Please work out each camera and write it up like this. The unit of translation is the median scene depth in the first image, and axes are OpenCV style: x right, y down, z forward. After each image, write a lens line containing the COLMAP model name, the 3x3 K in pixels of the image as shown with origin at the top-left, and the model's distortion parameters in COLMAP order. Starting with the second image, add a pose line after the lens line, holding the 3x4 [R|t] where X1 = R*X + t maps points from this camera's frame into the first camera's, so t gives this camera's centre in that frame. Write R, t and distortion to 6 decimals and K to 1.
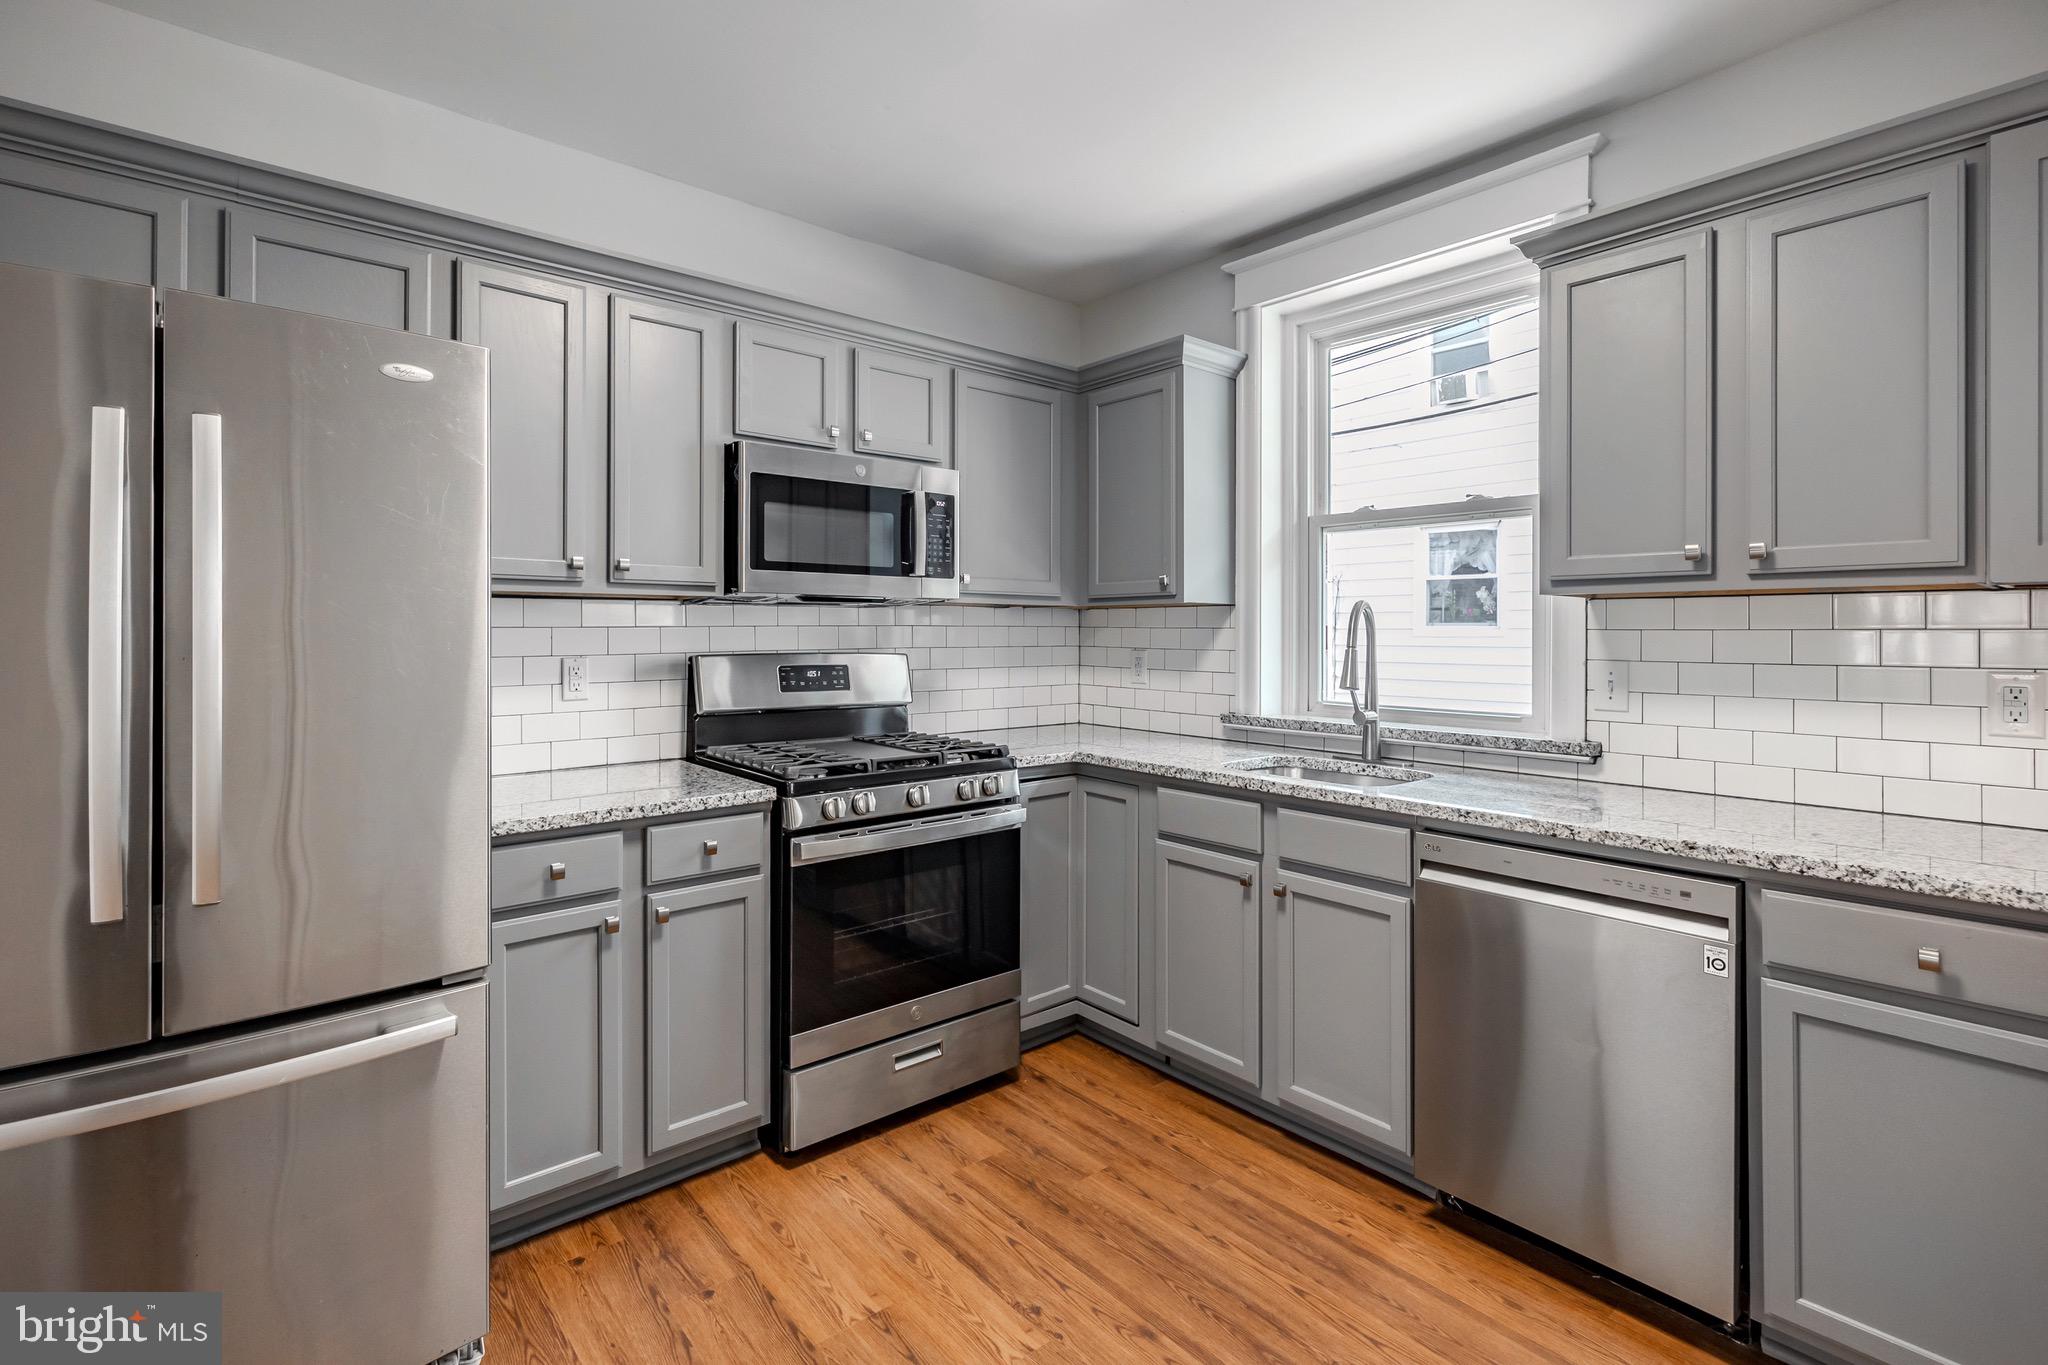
lens RADIAL K [[908.5, 0, 997.3], [0, 908.5, 637.5], [0, 0, 1]] dist [-0.005070, 0.001431]
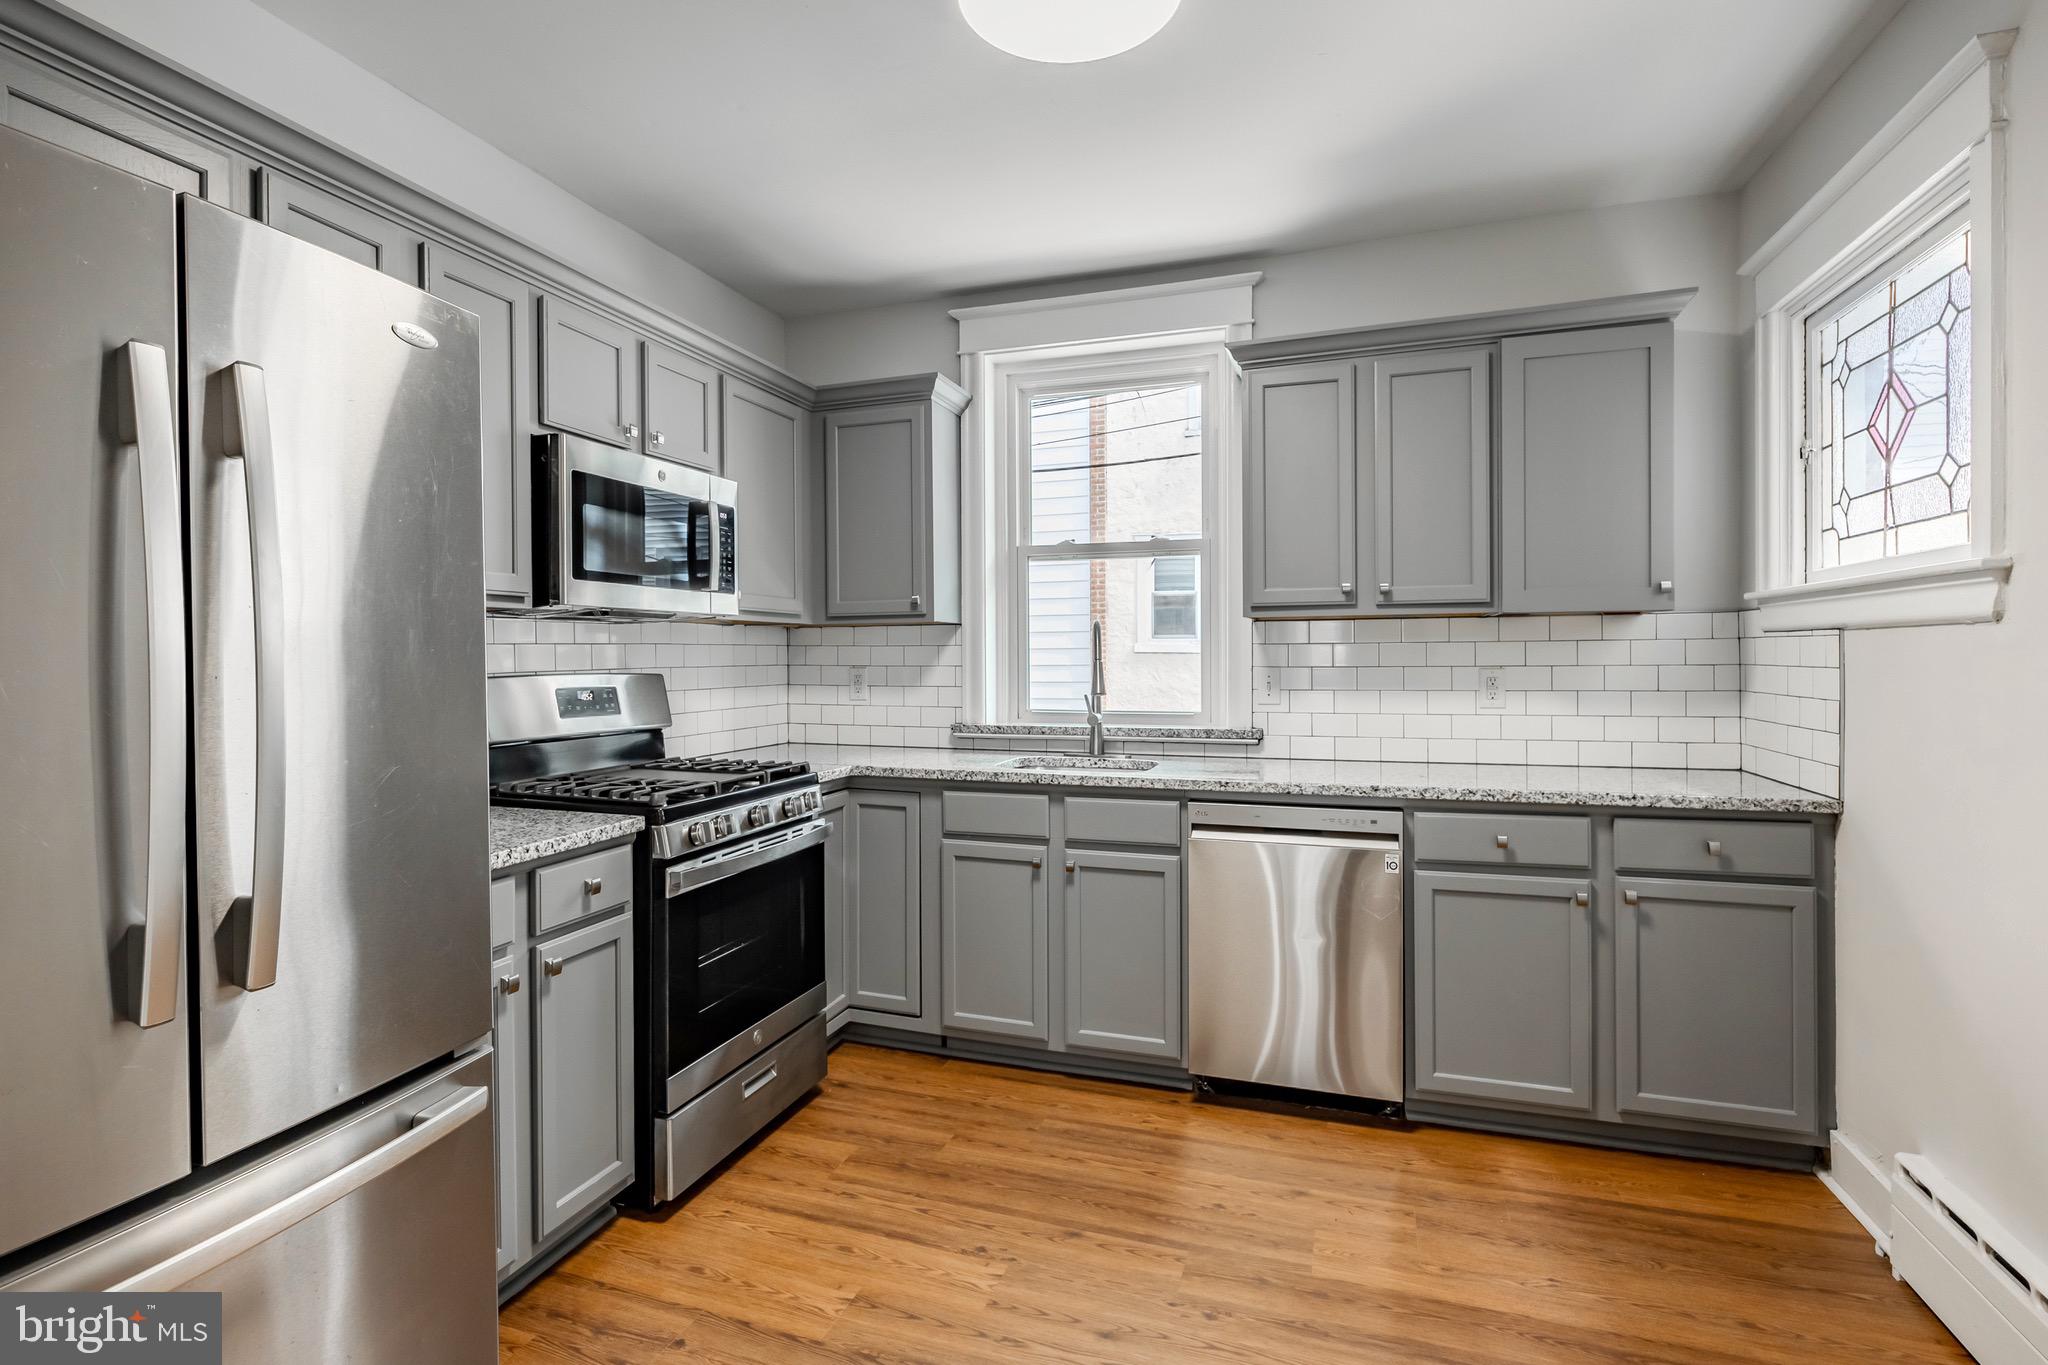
lens RADIAL K [[960.1, 0, 995.0], [0, 960.1, 668.3], [0, 0, 1]] dist [-0.007779, 0.002134]
pose [[0.863504, -0.015785, 0.504096, -0.419842], [0.012068, 0.999871, 0.010638, 0.008160], [-0.504198, -0.003103, 0.863582, -0.024169]]
